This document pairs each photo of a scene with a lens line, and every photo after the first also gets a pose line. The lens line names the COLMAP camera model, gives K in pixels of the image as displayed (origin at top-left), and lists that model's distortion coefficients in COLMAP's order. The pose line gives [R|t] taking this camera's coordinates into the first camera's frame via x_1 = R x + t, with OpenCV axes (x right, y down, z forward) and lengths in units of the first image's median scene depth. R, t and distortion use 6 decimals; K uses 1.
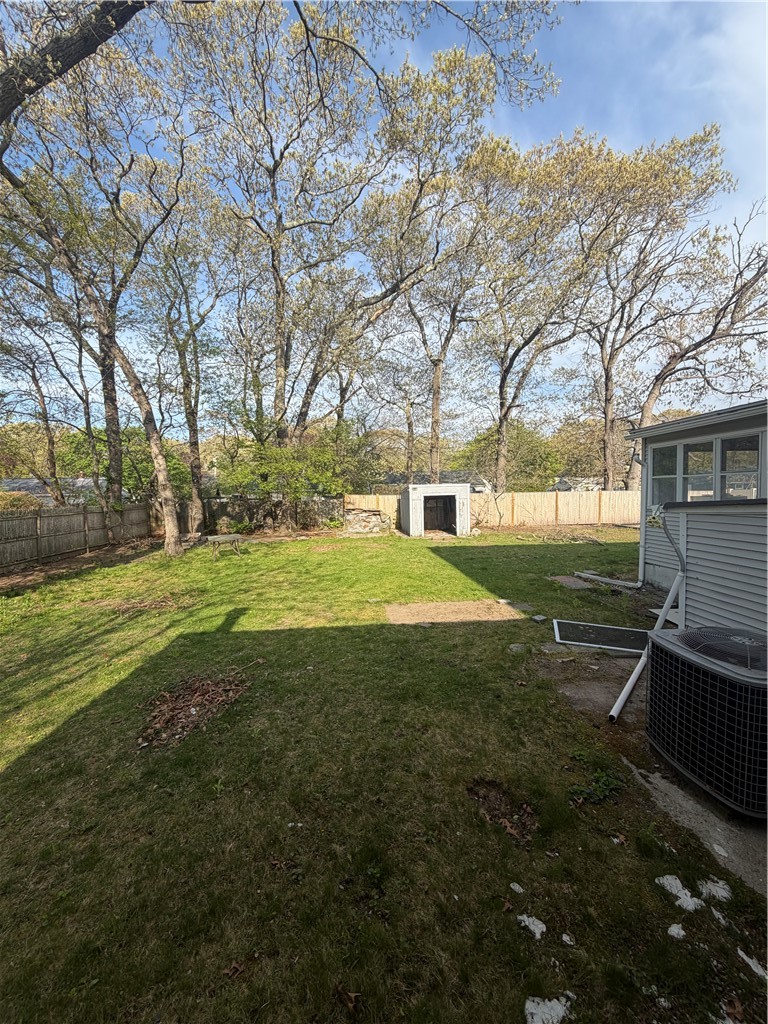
lens RADIAL K [[406.8, 0, 385.1], [0, 406.8, 510.5], [0, 0, 1]] dist [-0.000634, 0.000592]
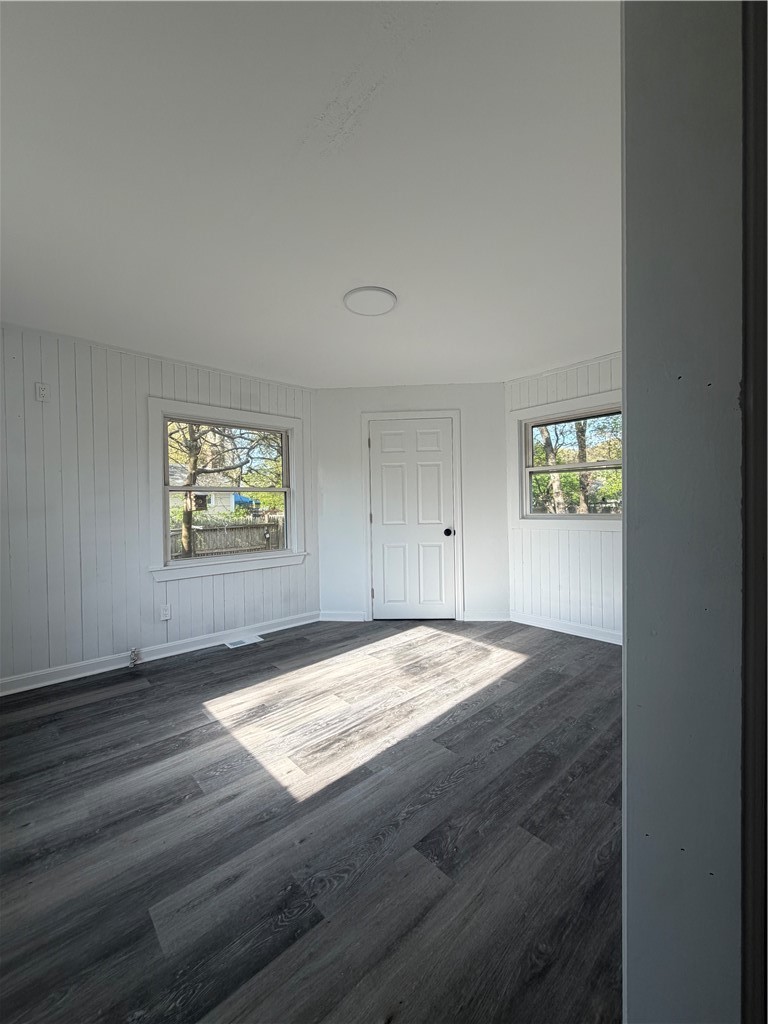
lens RADIAL K [[406.8, 0, 379.4], [0, 406.8, 508.7], [0, 0, 1]] dist [-0.000634, 0.000592]
pose [[0.616890, 0.015925, -0.786888, 0.136840], [-0.031602, 0.999490, -0.004547, 0.014217], [0.786415, 0.027673, 0.617079, -0.262745]]
